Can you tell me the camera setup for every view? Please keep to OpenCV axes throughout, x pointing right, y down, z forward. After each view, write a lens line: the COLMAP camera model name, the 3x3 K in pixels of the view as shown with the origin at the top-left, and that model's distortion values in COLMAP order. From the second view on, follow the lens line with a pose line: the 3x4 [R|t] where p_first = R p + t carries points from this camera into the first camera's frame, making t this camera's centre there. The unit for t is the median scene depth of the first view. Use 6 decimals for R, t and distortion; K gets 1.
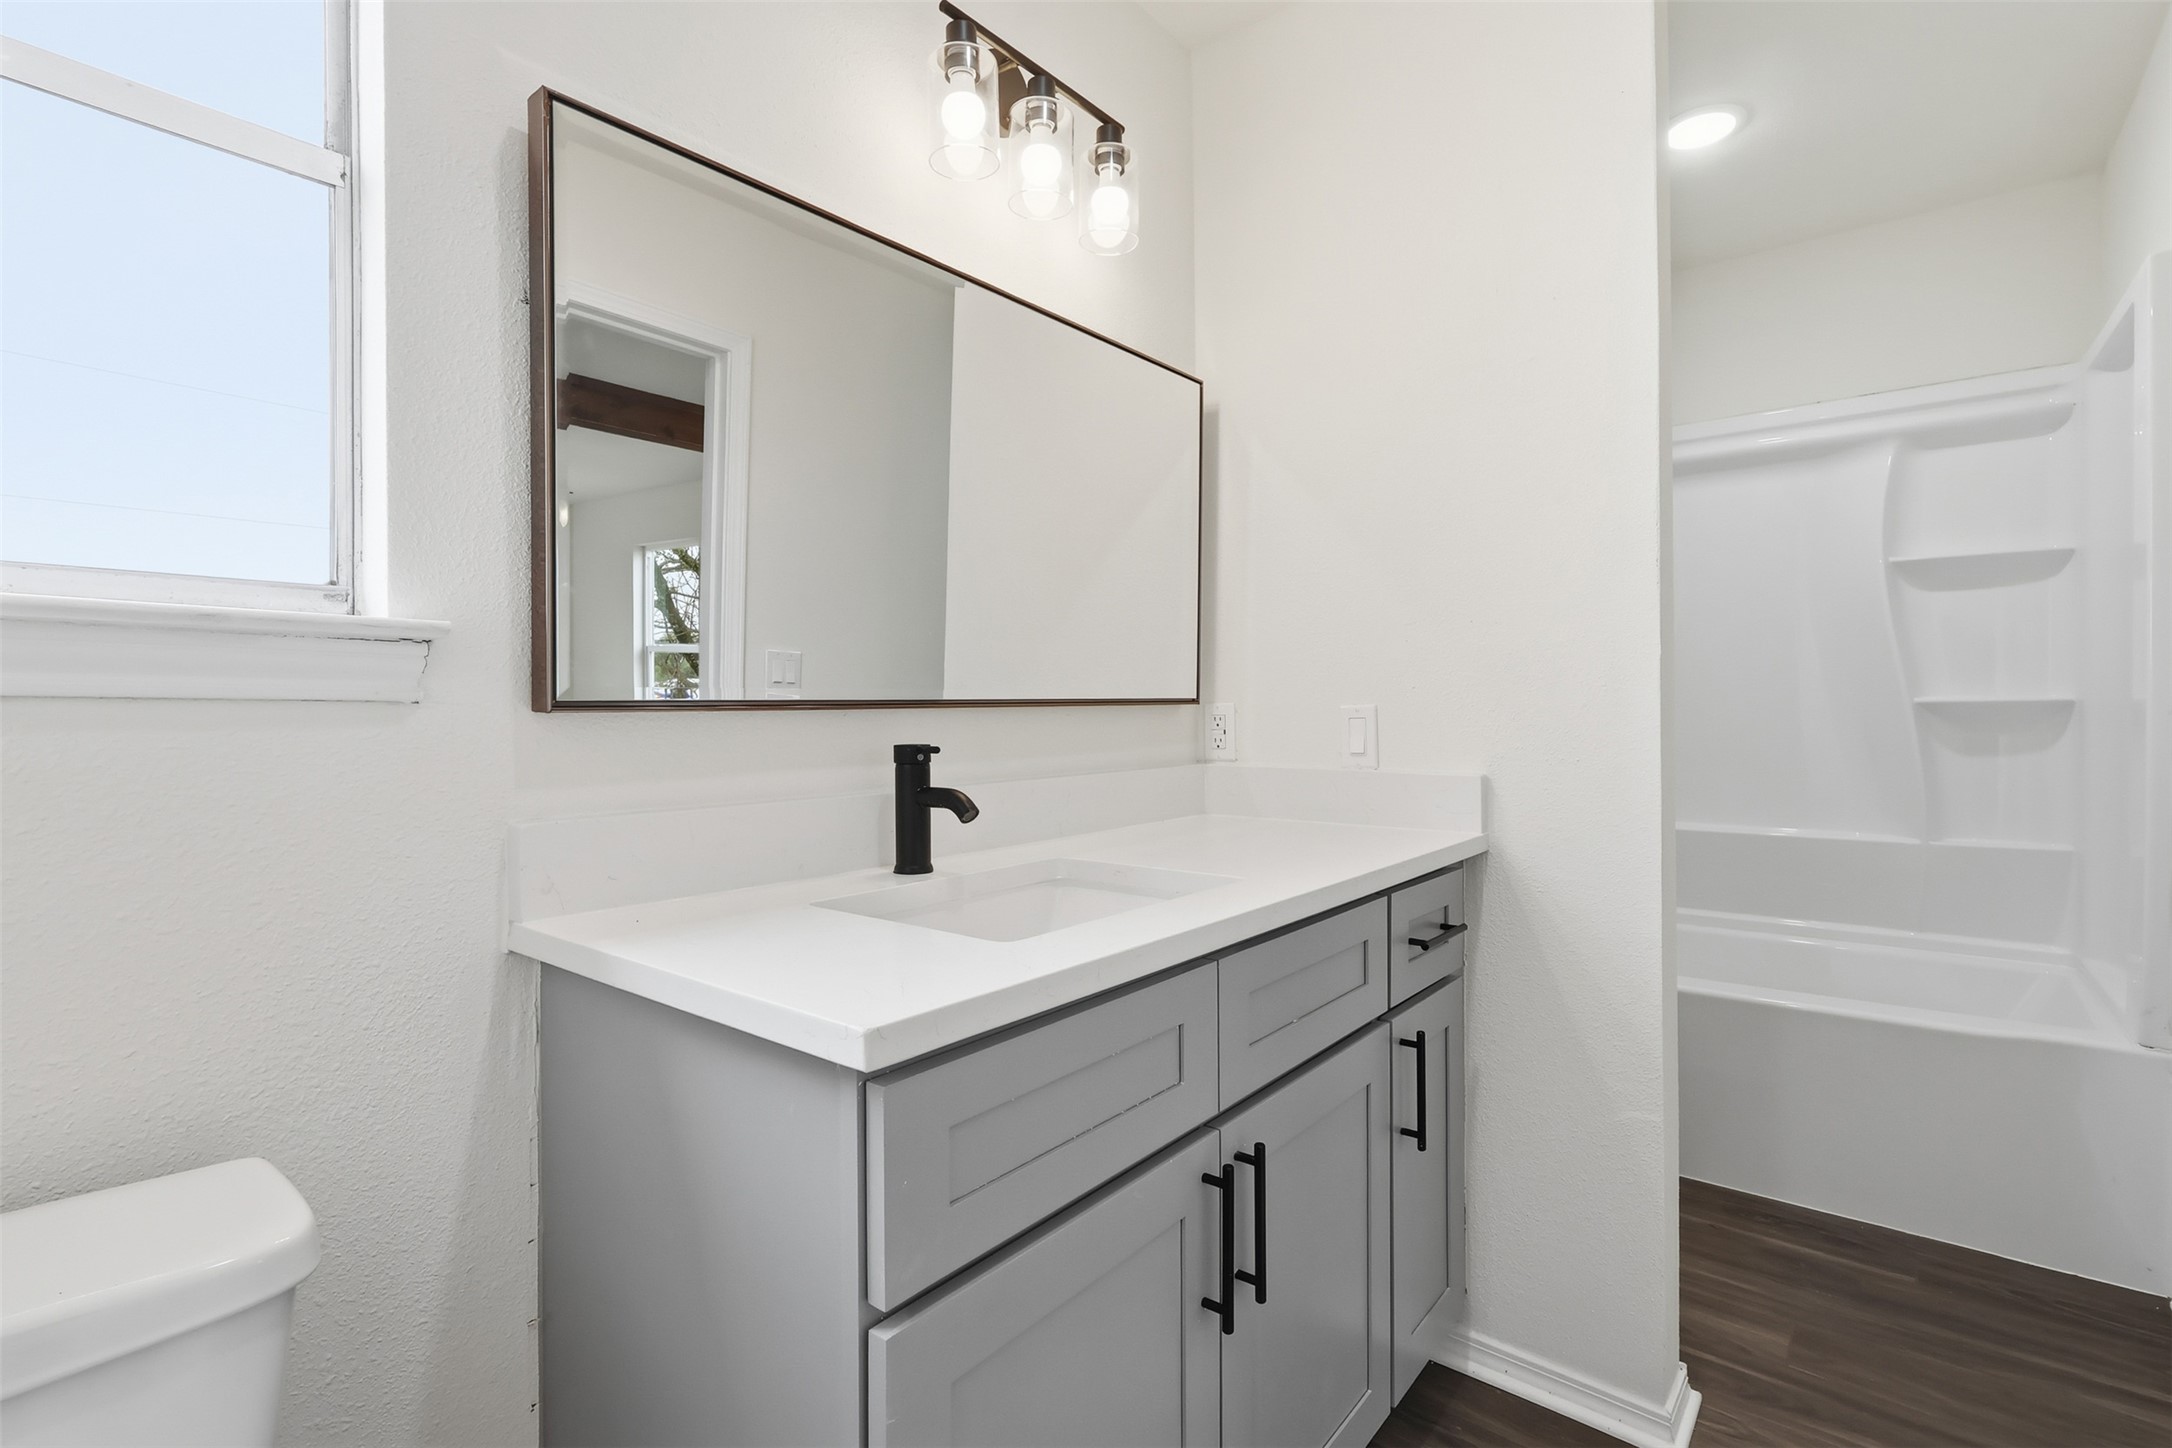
lens RADIAL K [[1008.6, 0, 1096.8], [0, 1008.6, 715.9], [0, 0, 1]] dist [0.000211, 0.000936]
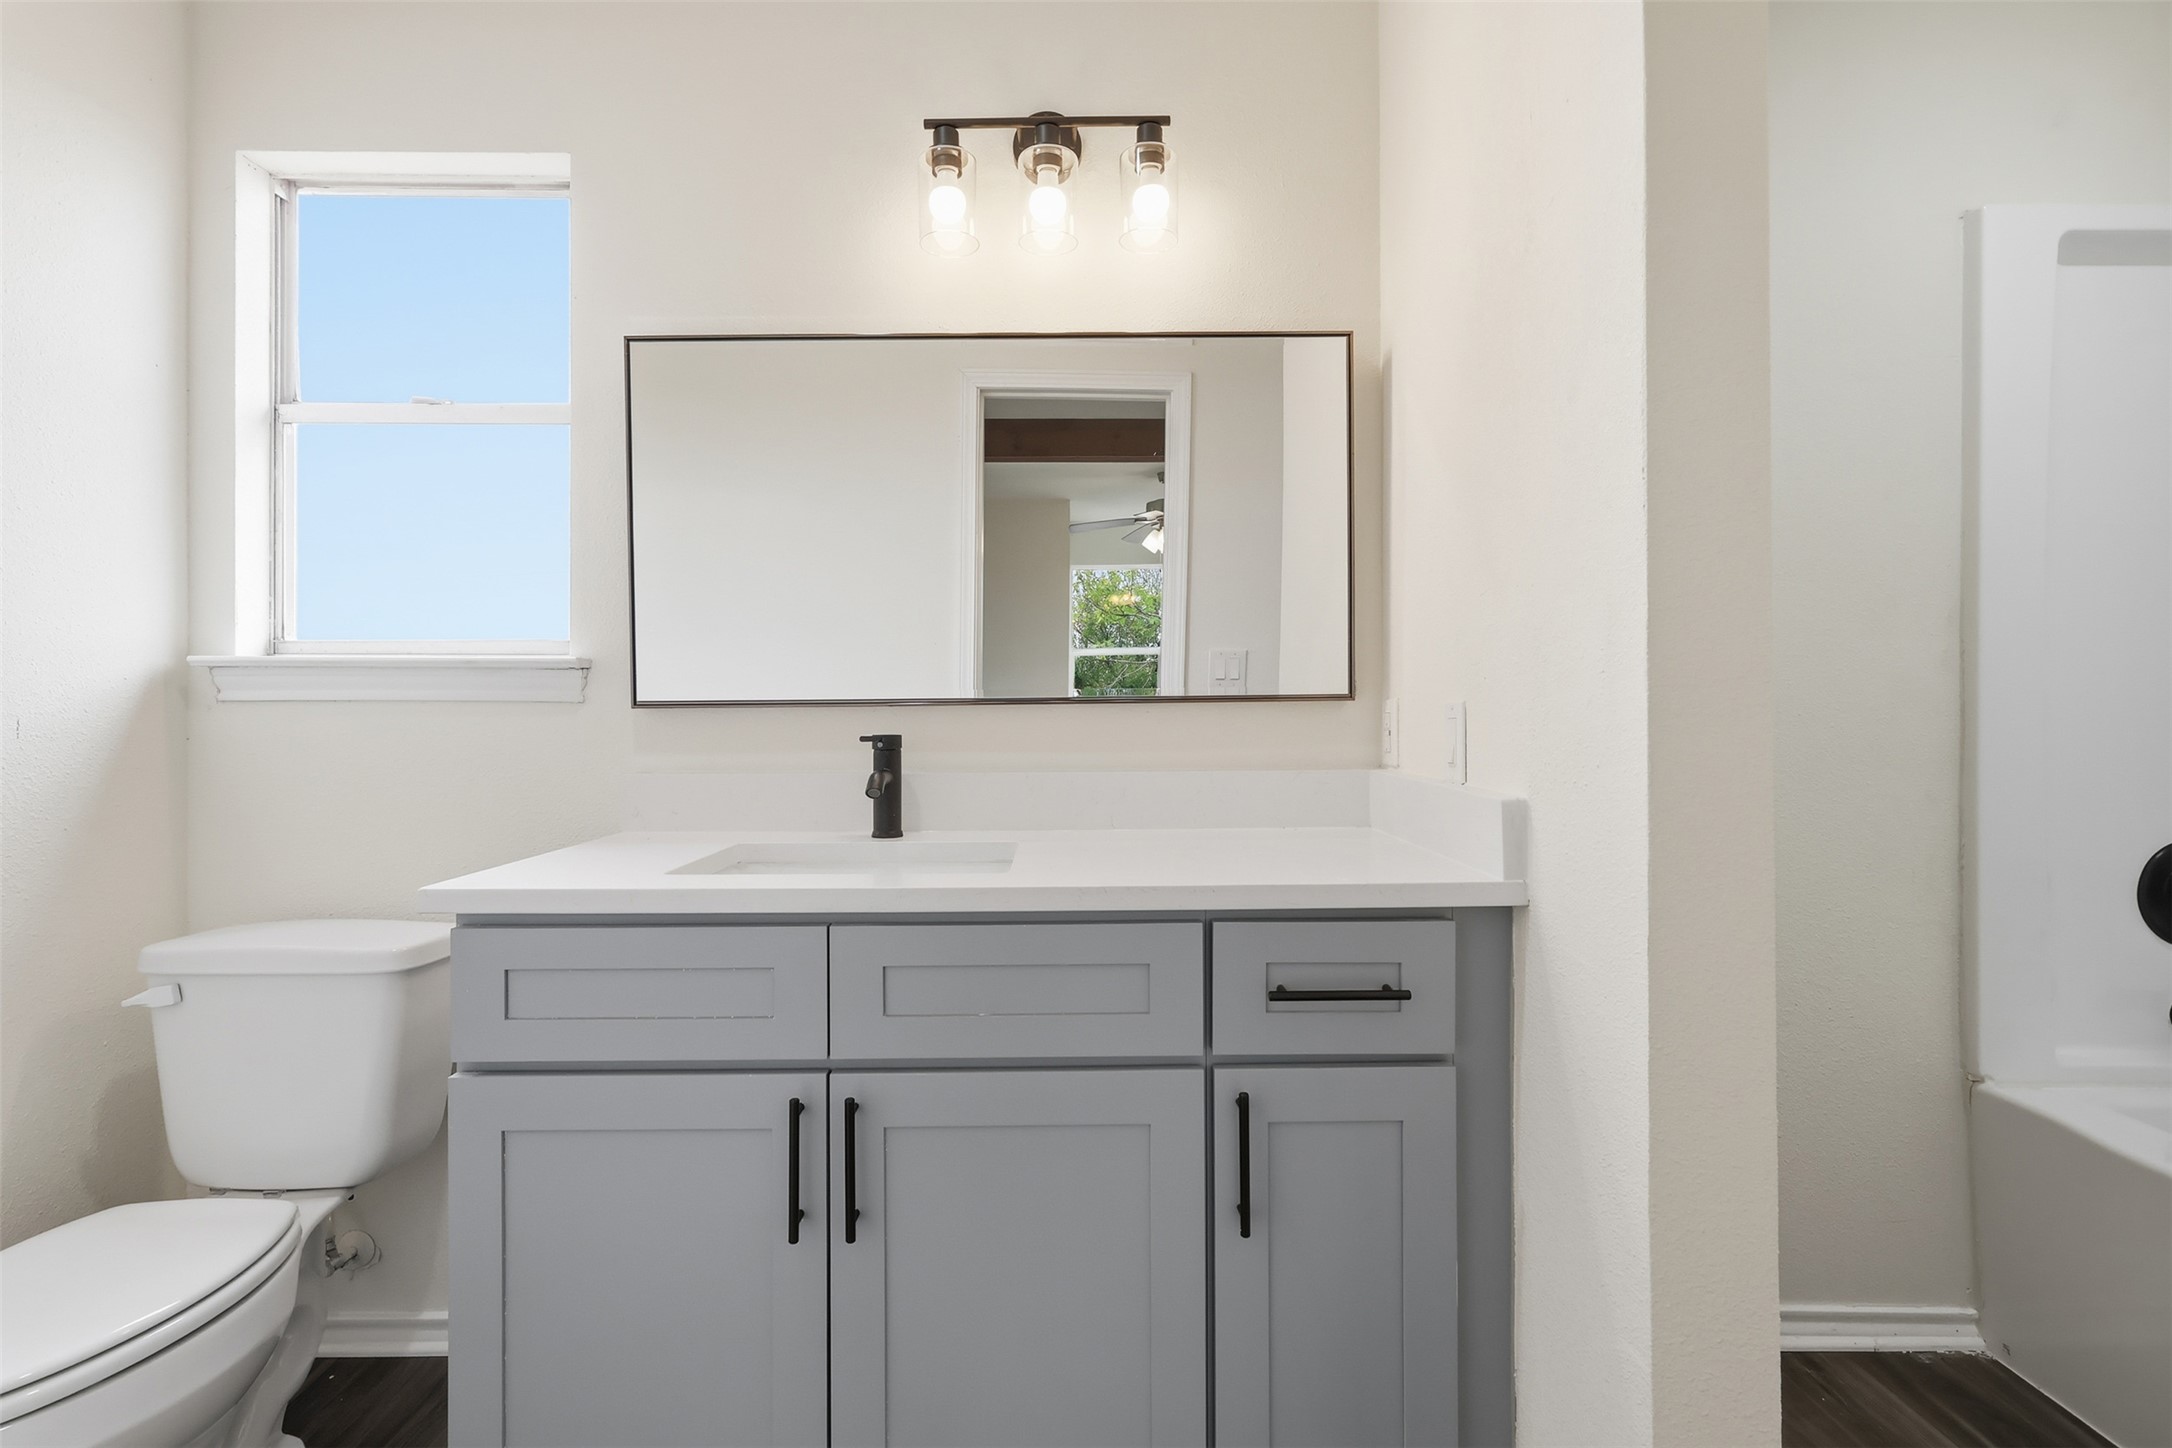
lens RADIAL K [[1008.6, 0, 1082.1], [0, 1008.6, 720.0], [0, 0, 1]] dist [0.000211, 0.000936]
pose [[0.651577, 0.015214, -0.758430, 0.733392], [-0.005694, 0.999869, 0.015165, -0.008112], [0.758561, -0.005563, 0.651578, 0.294231]]
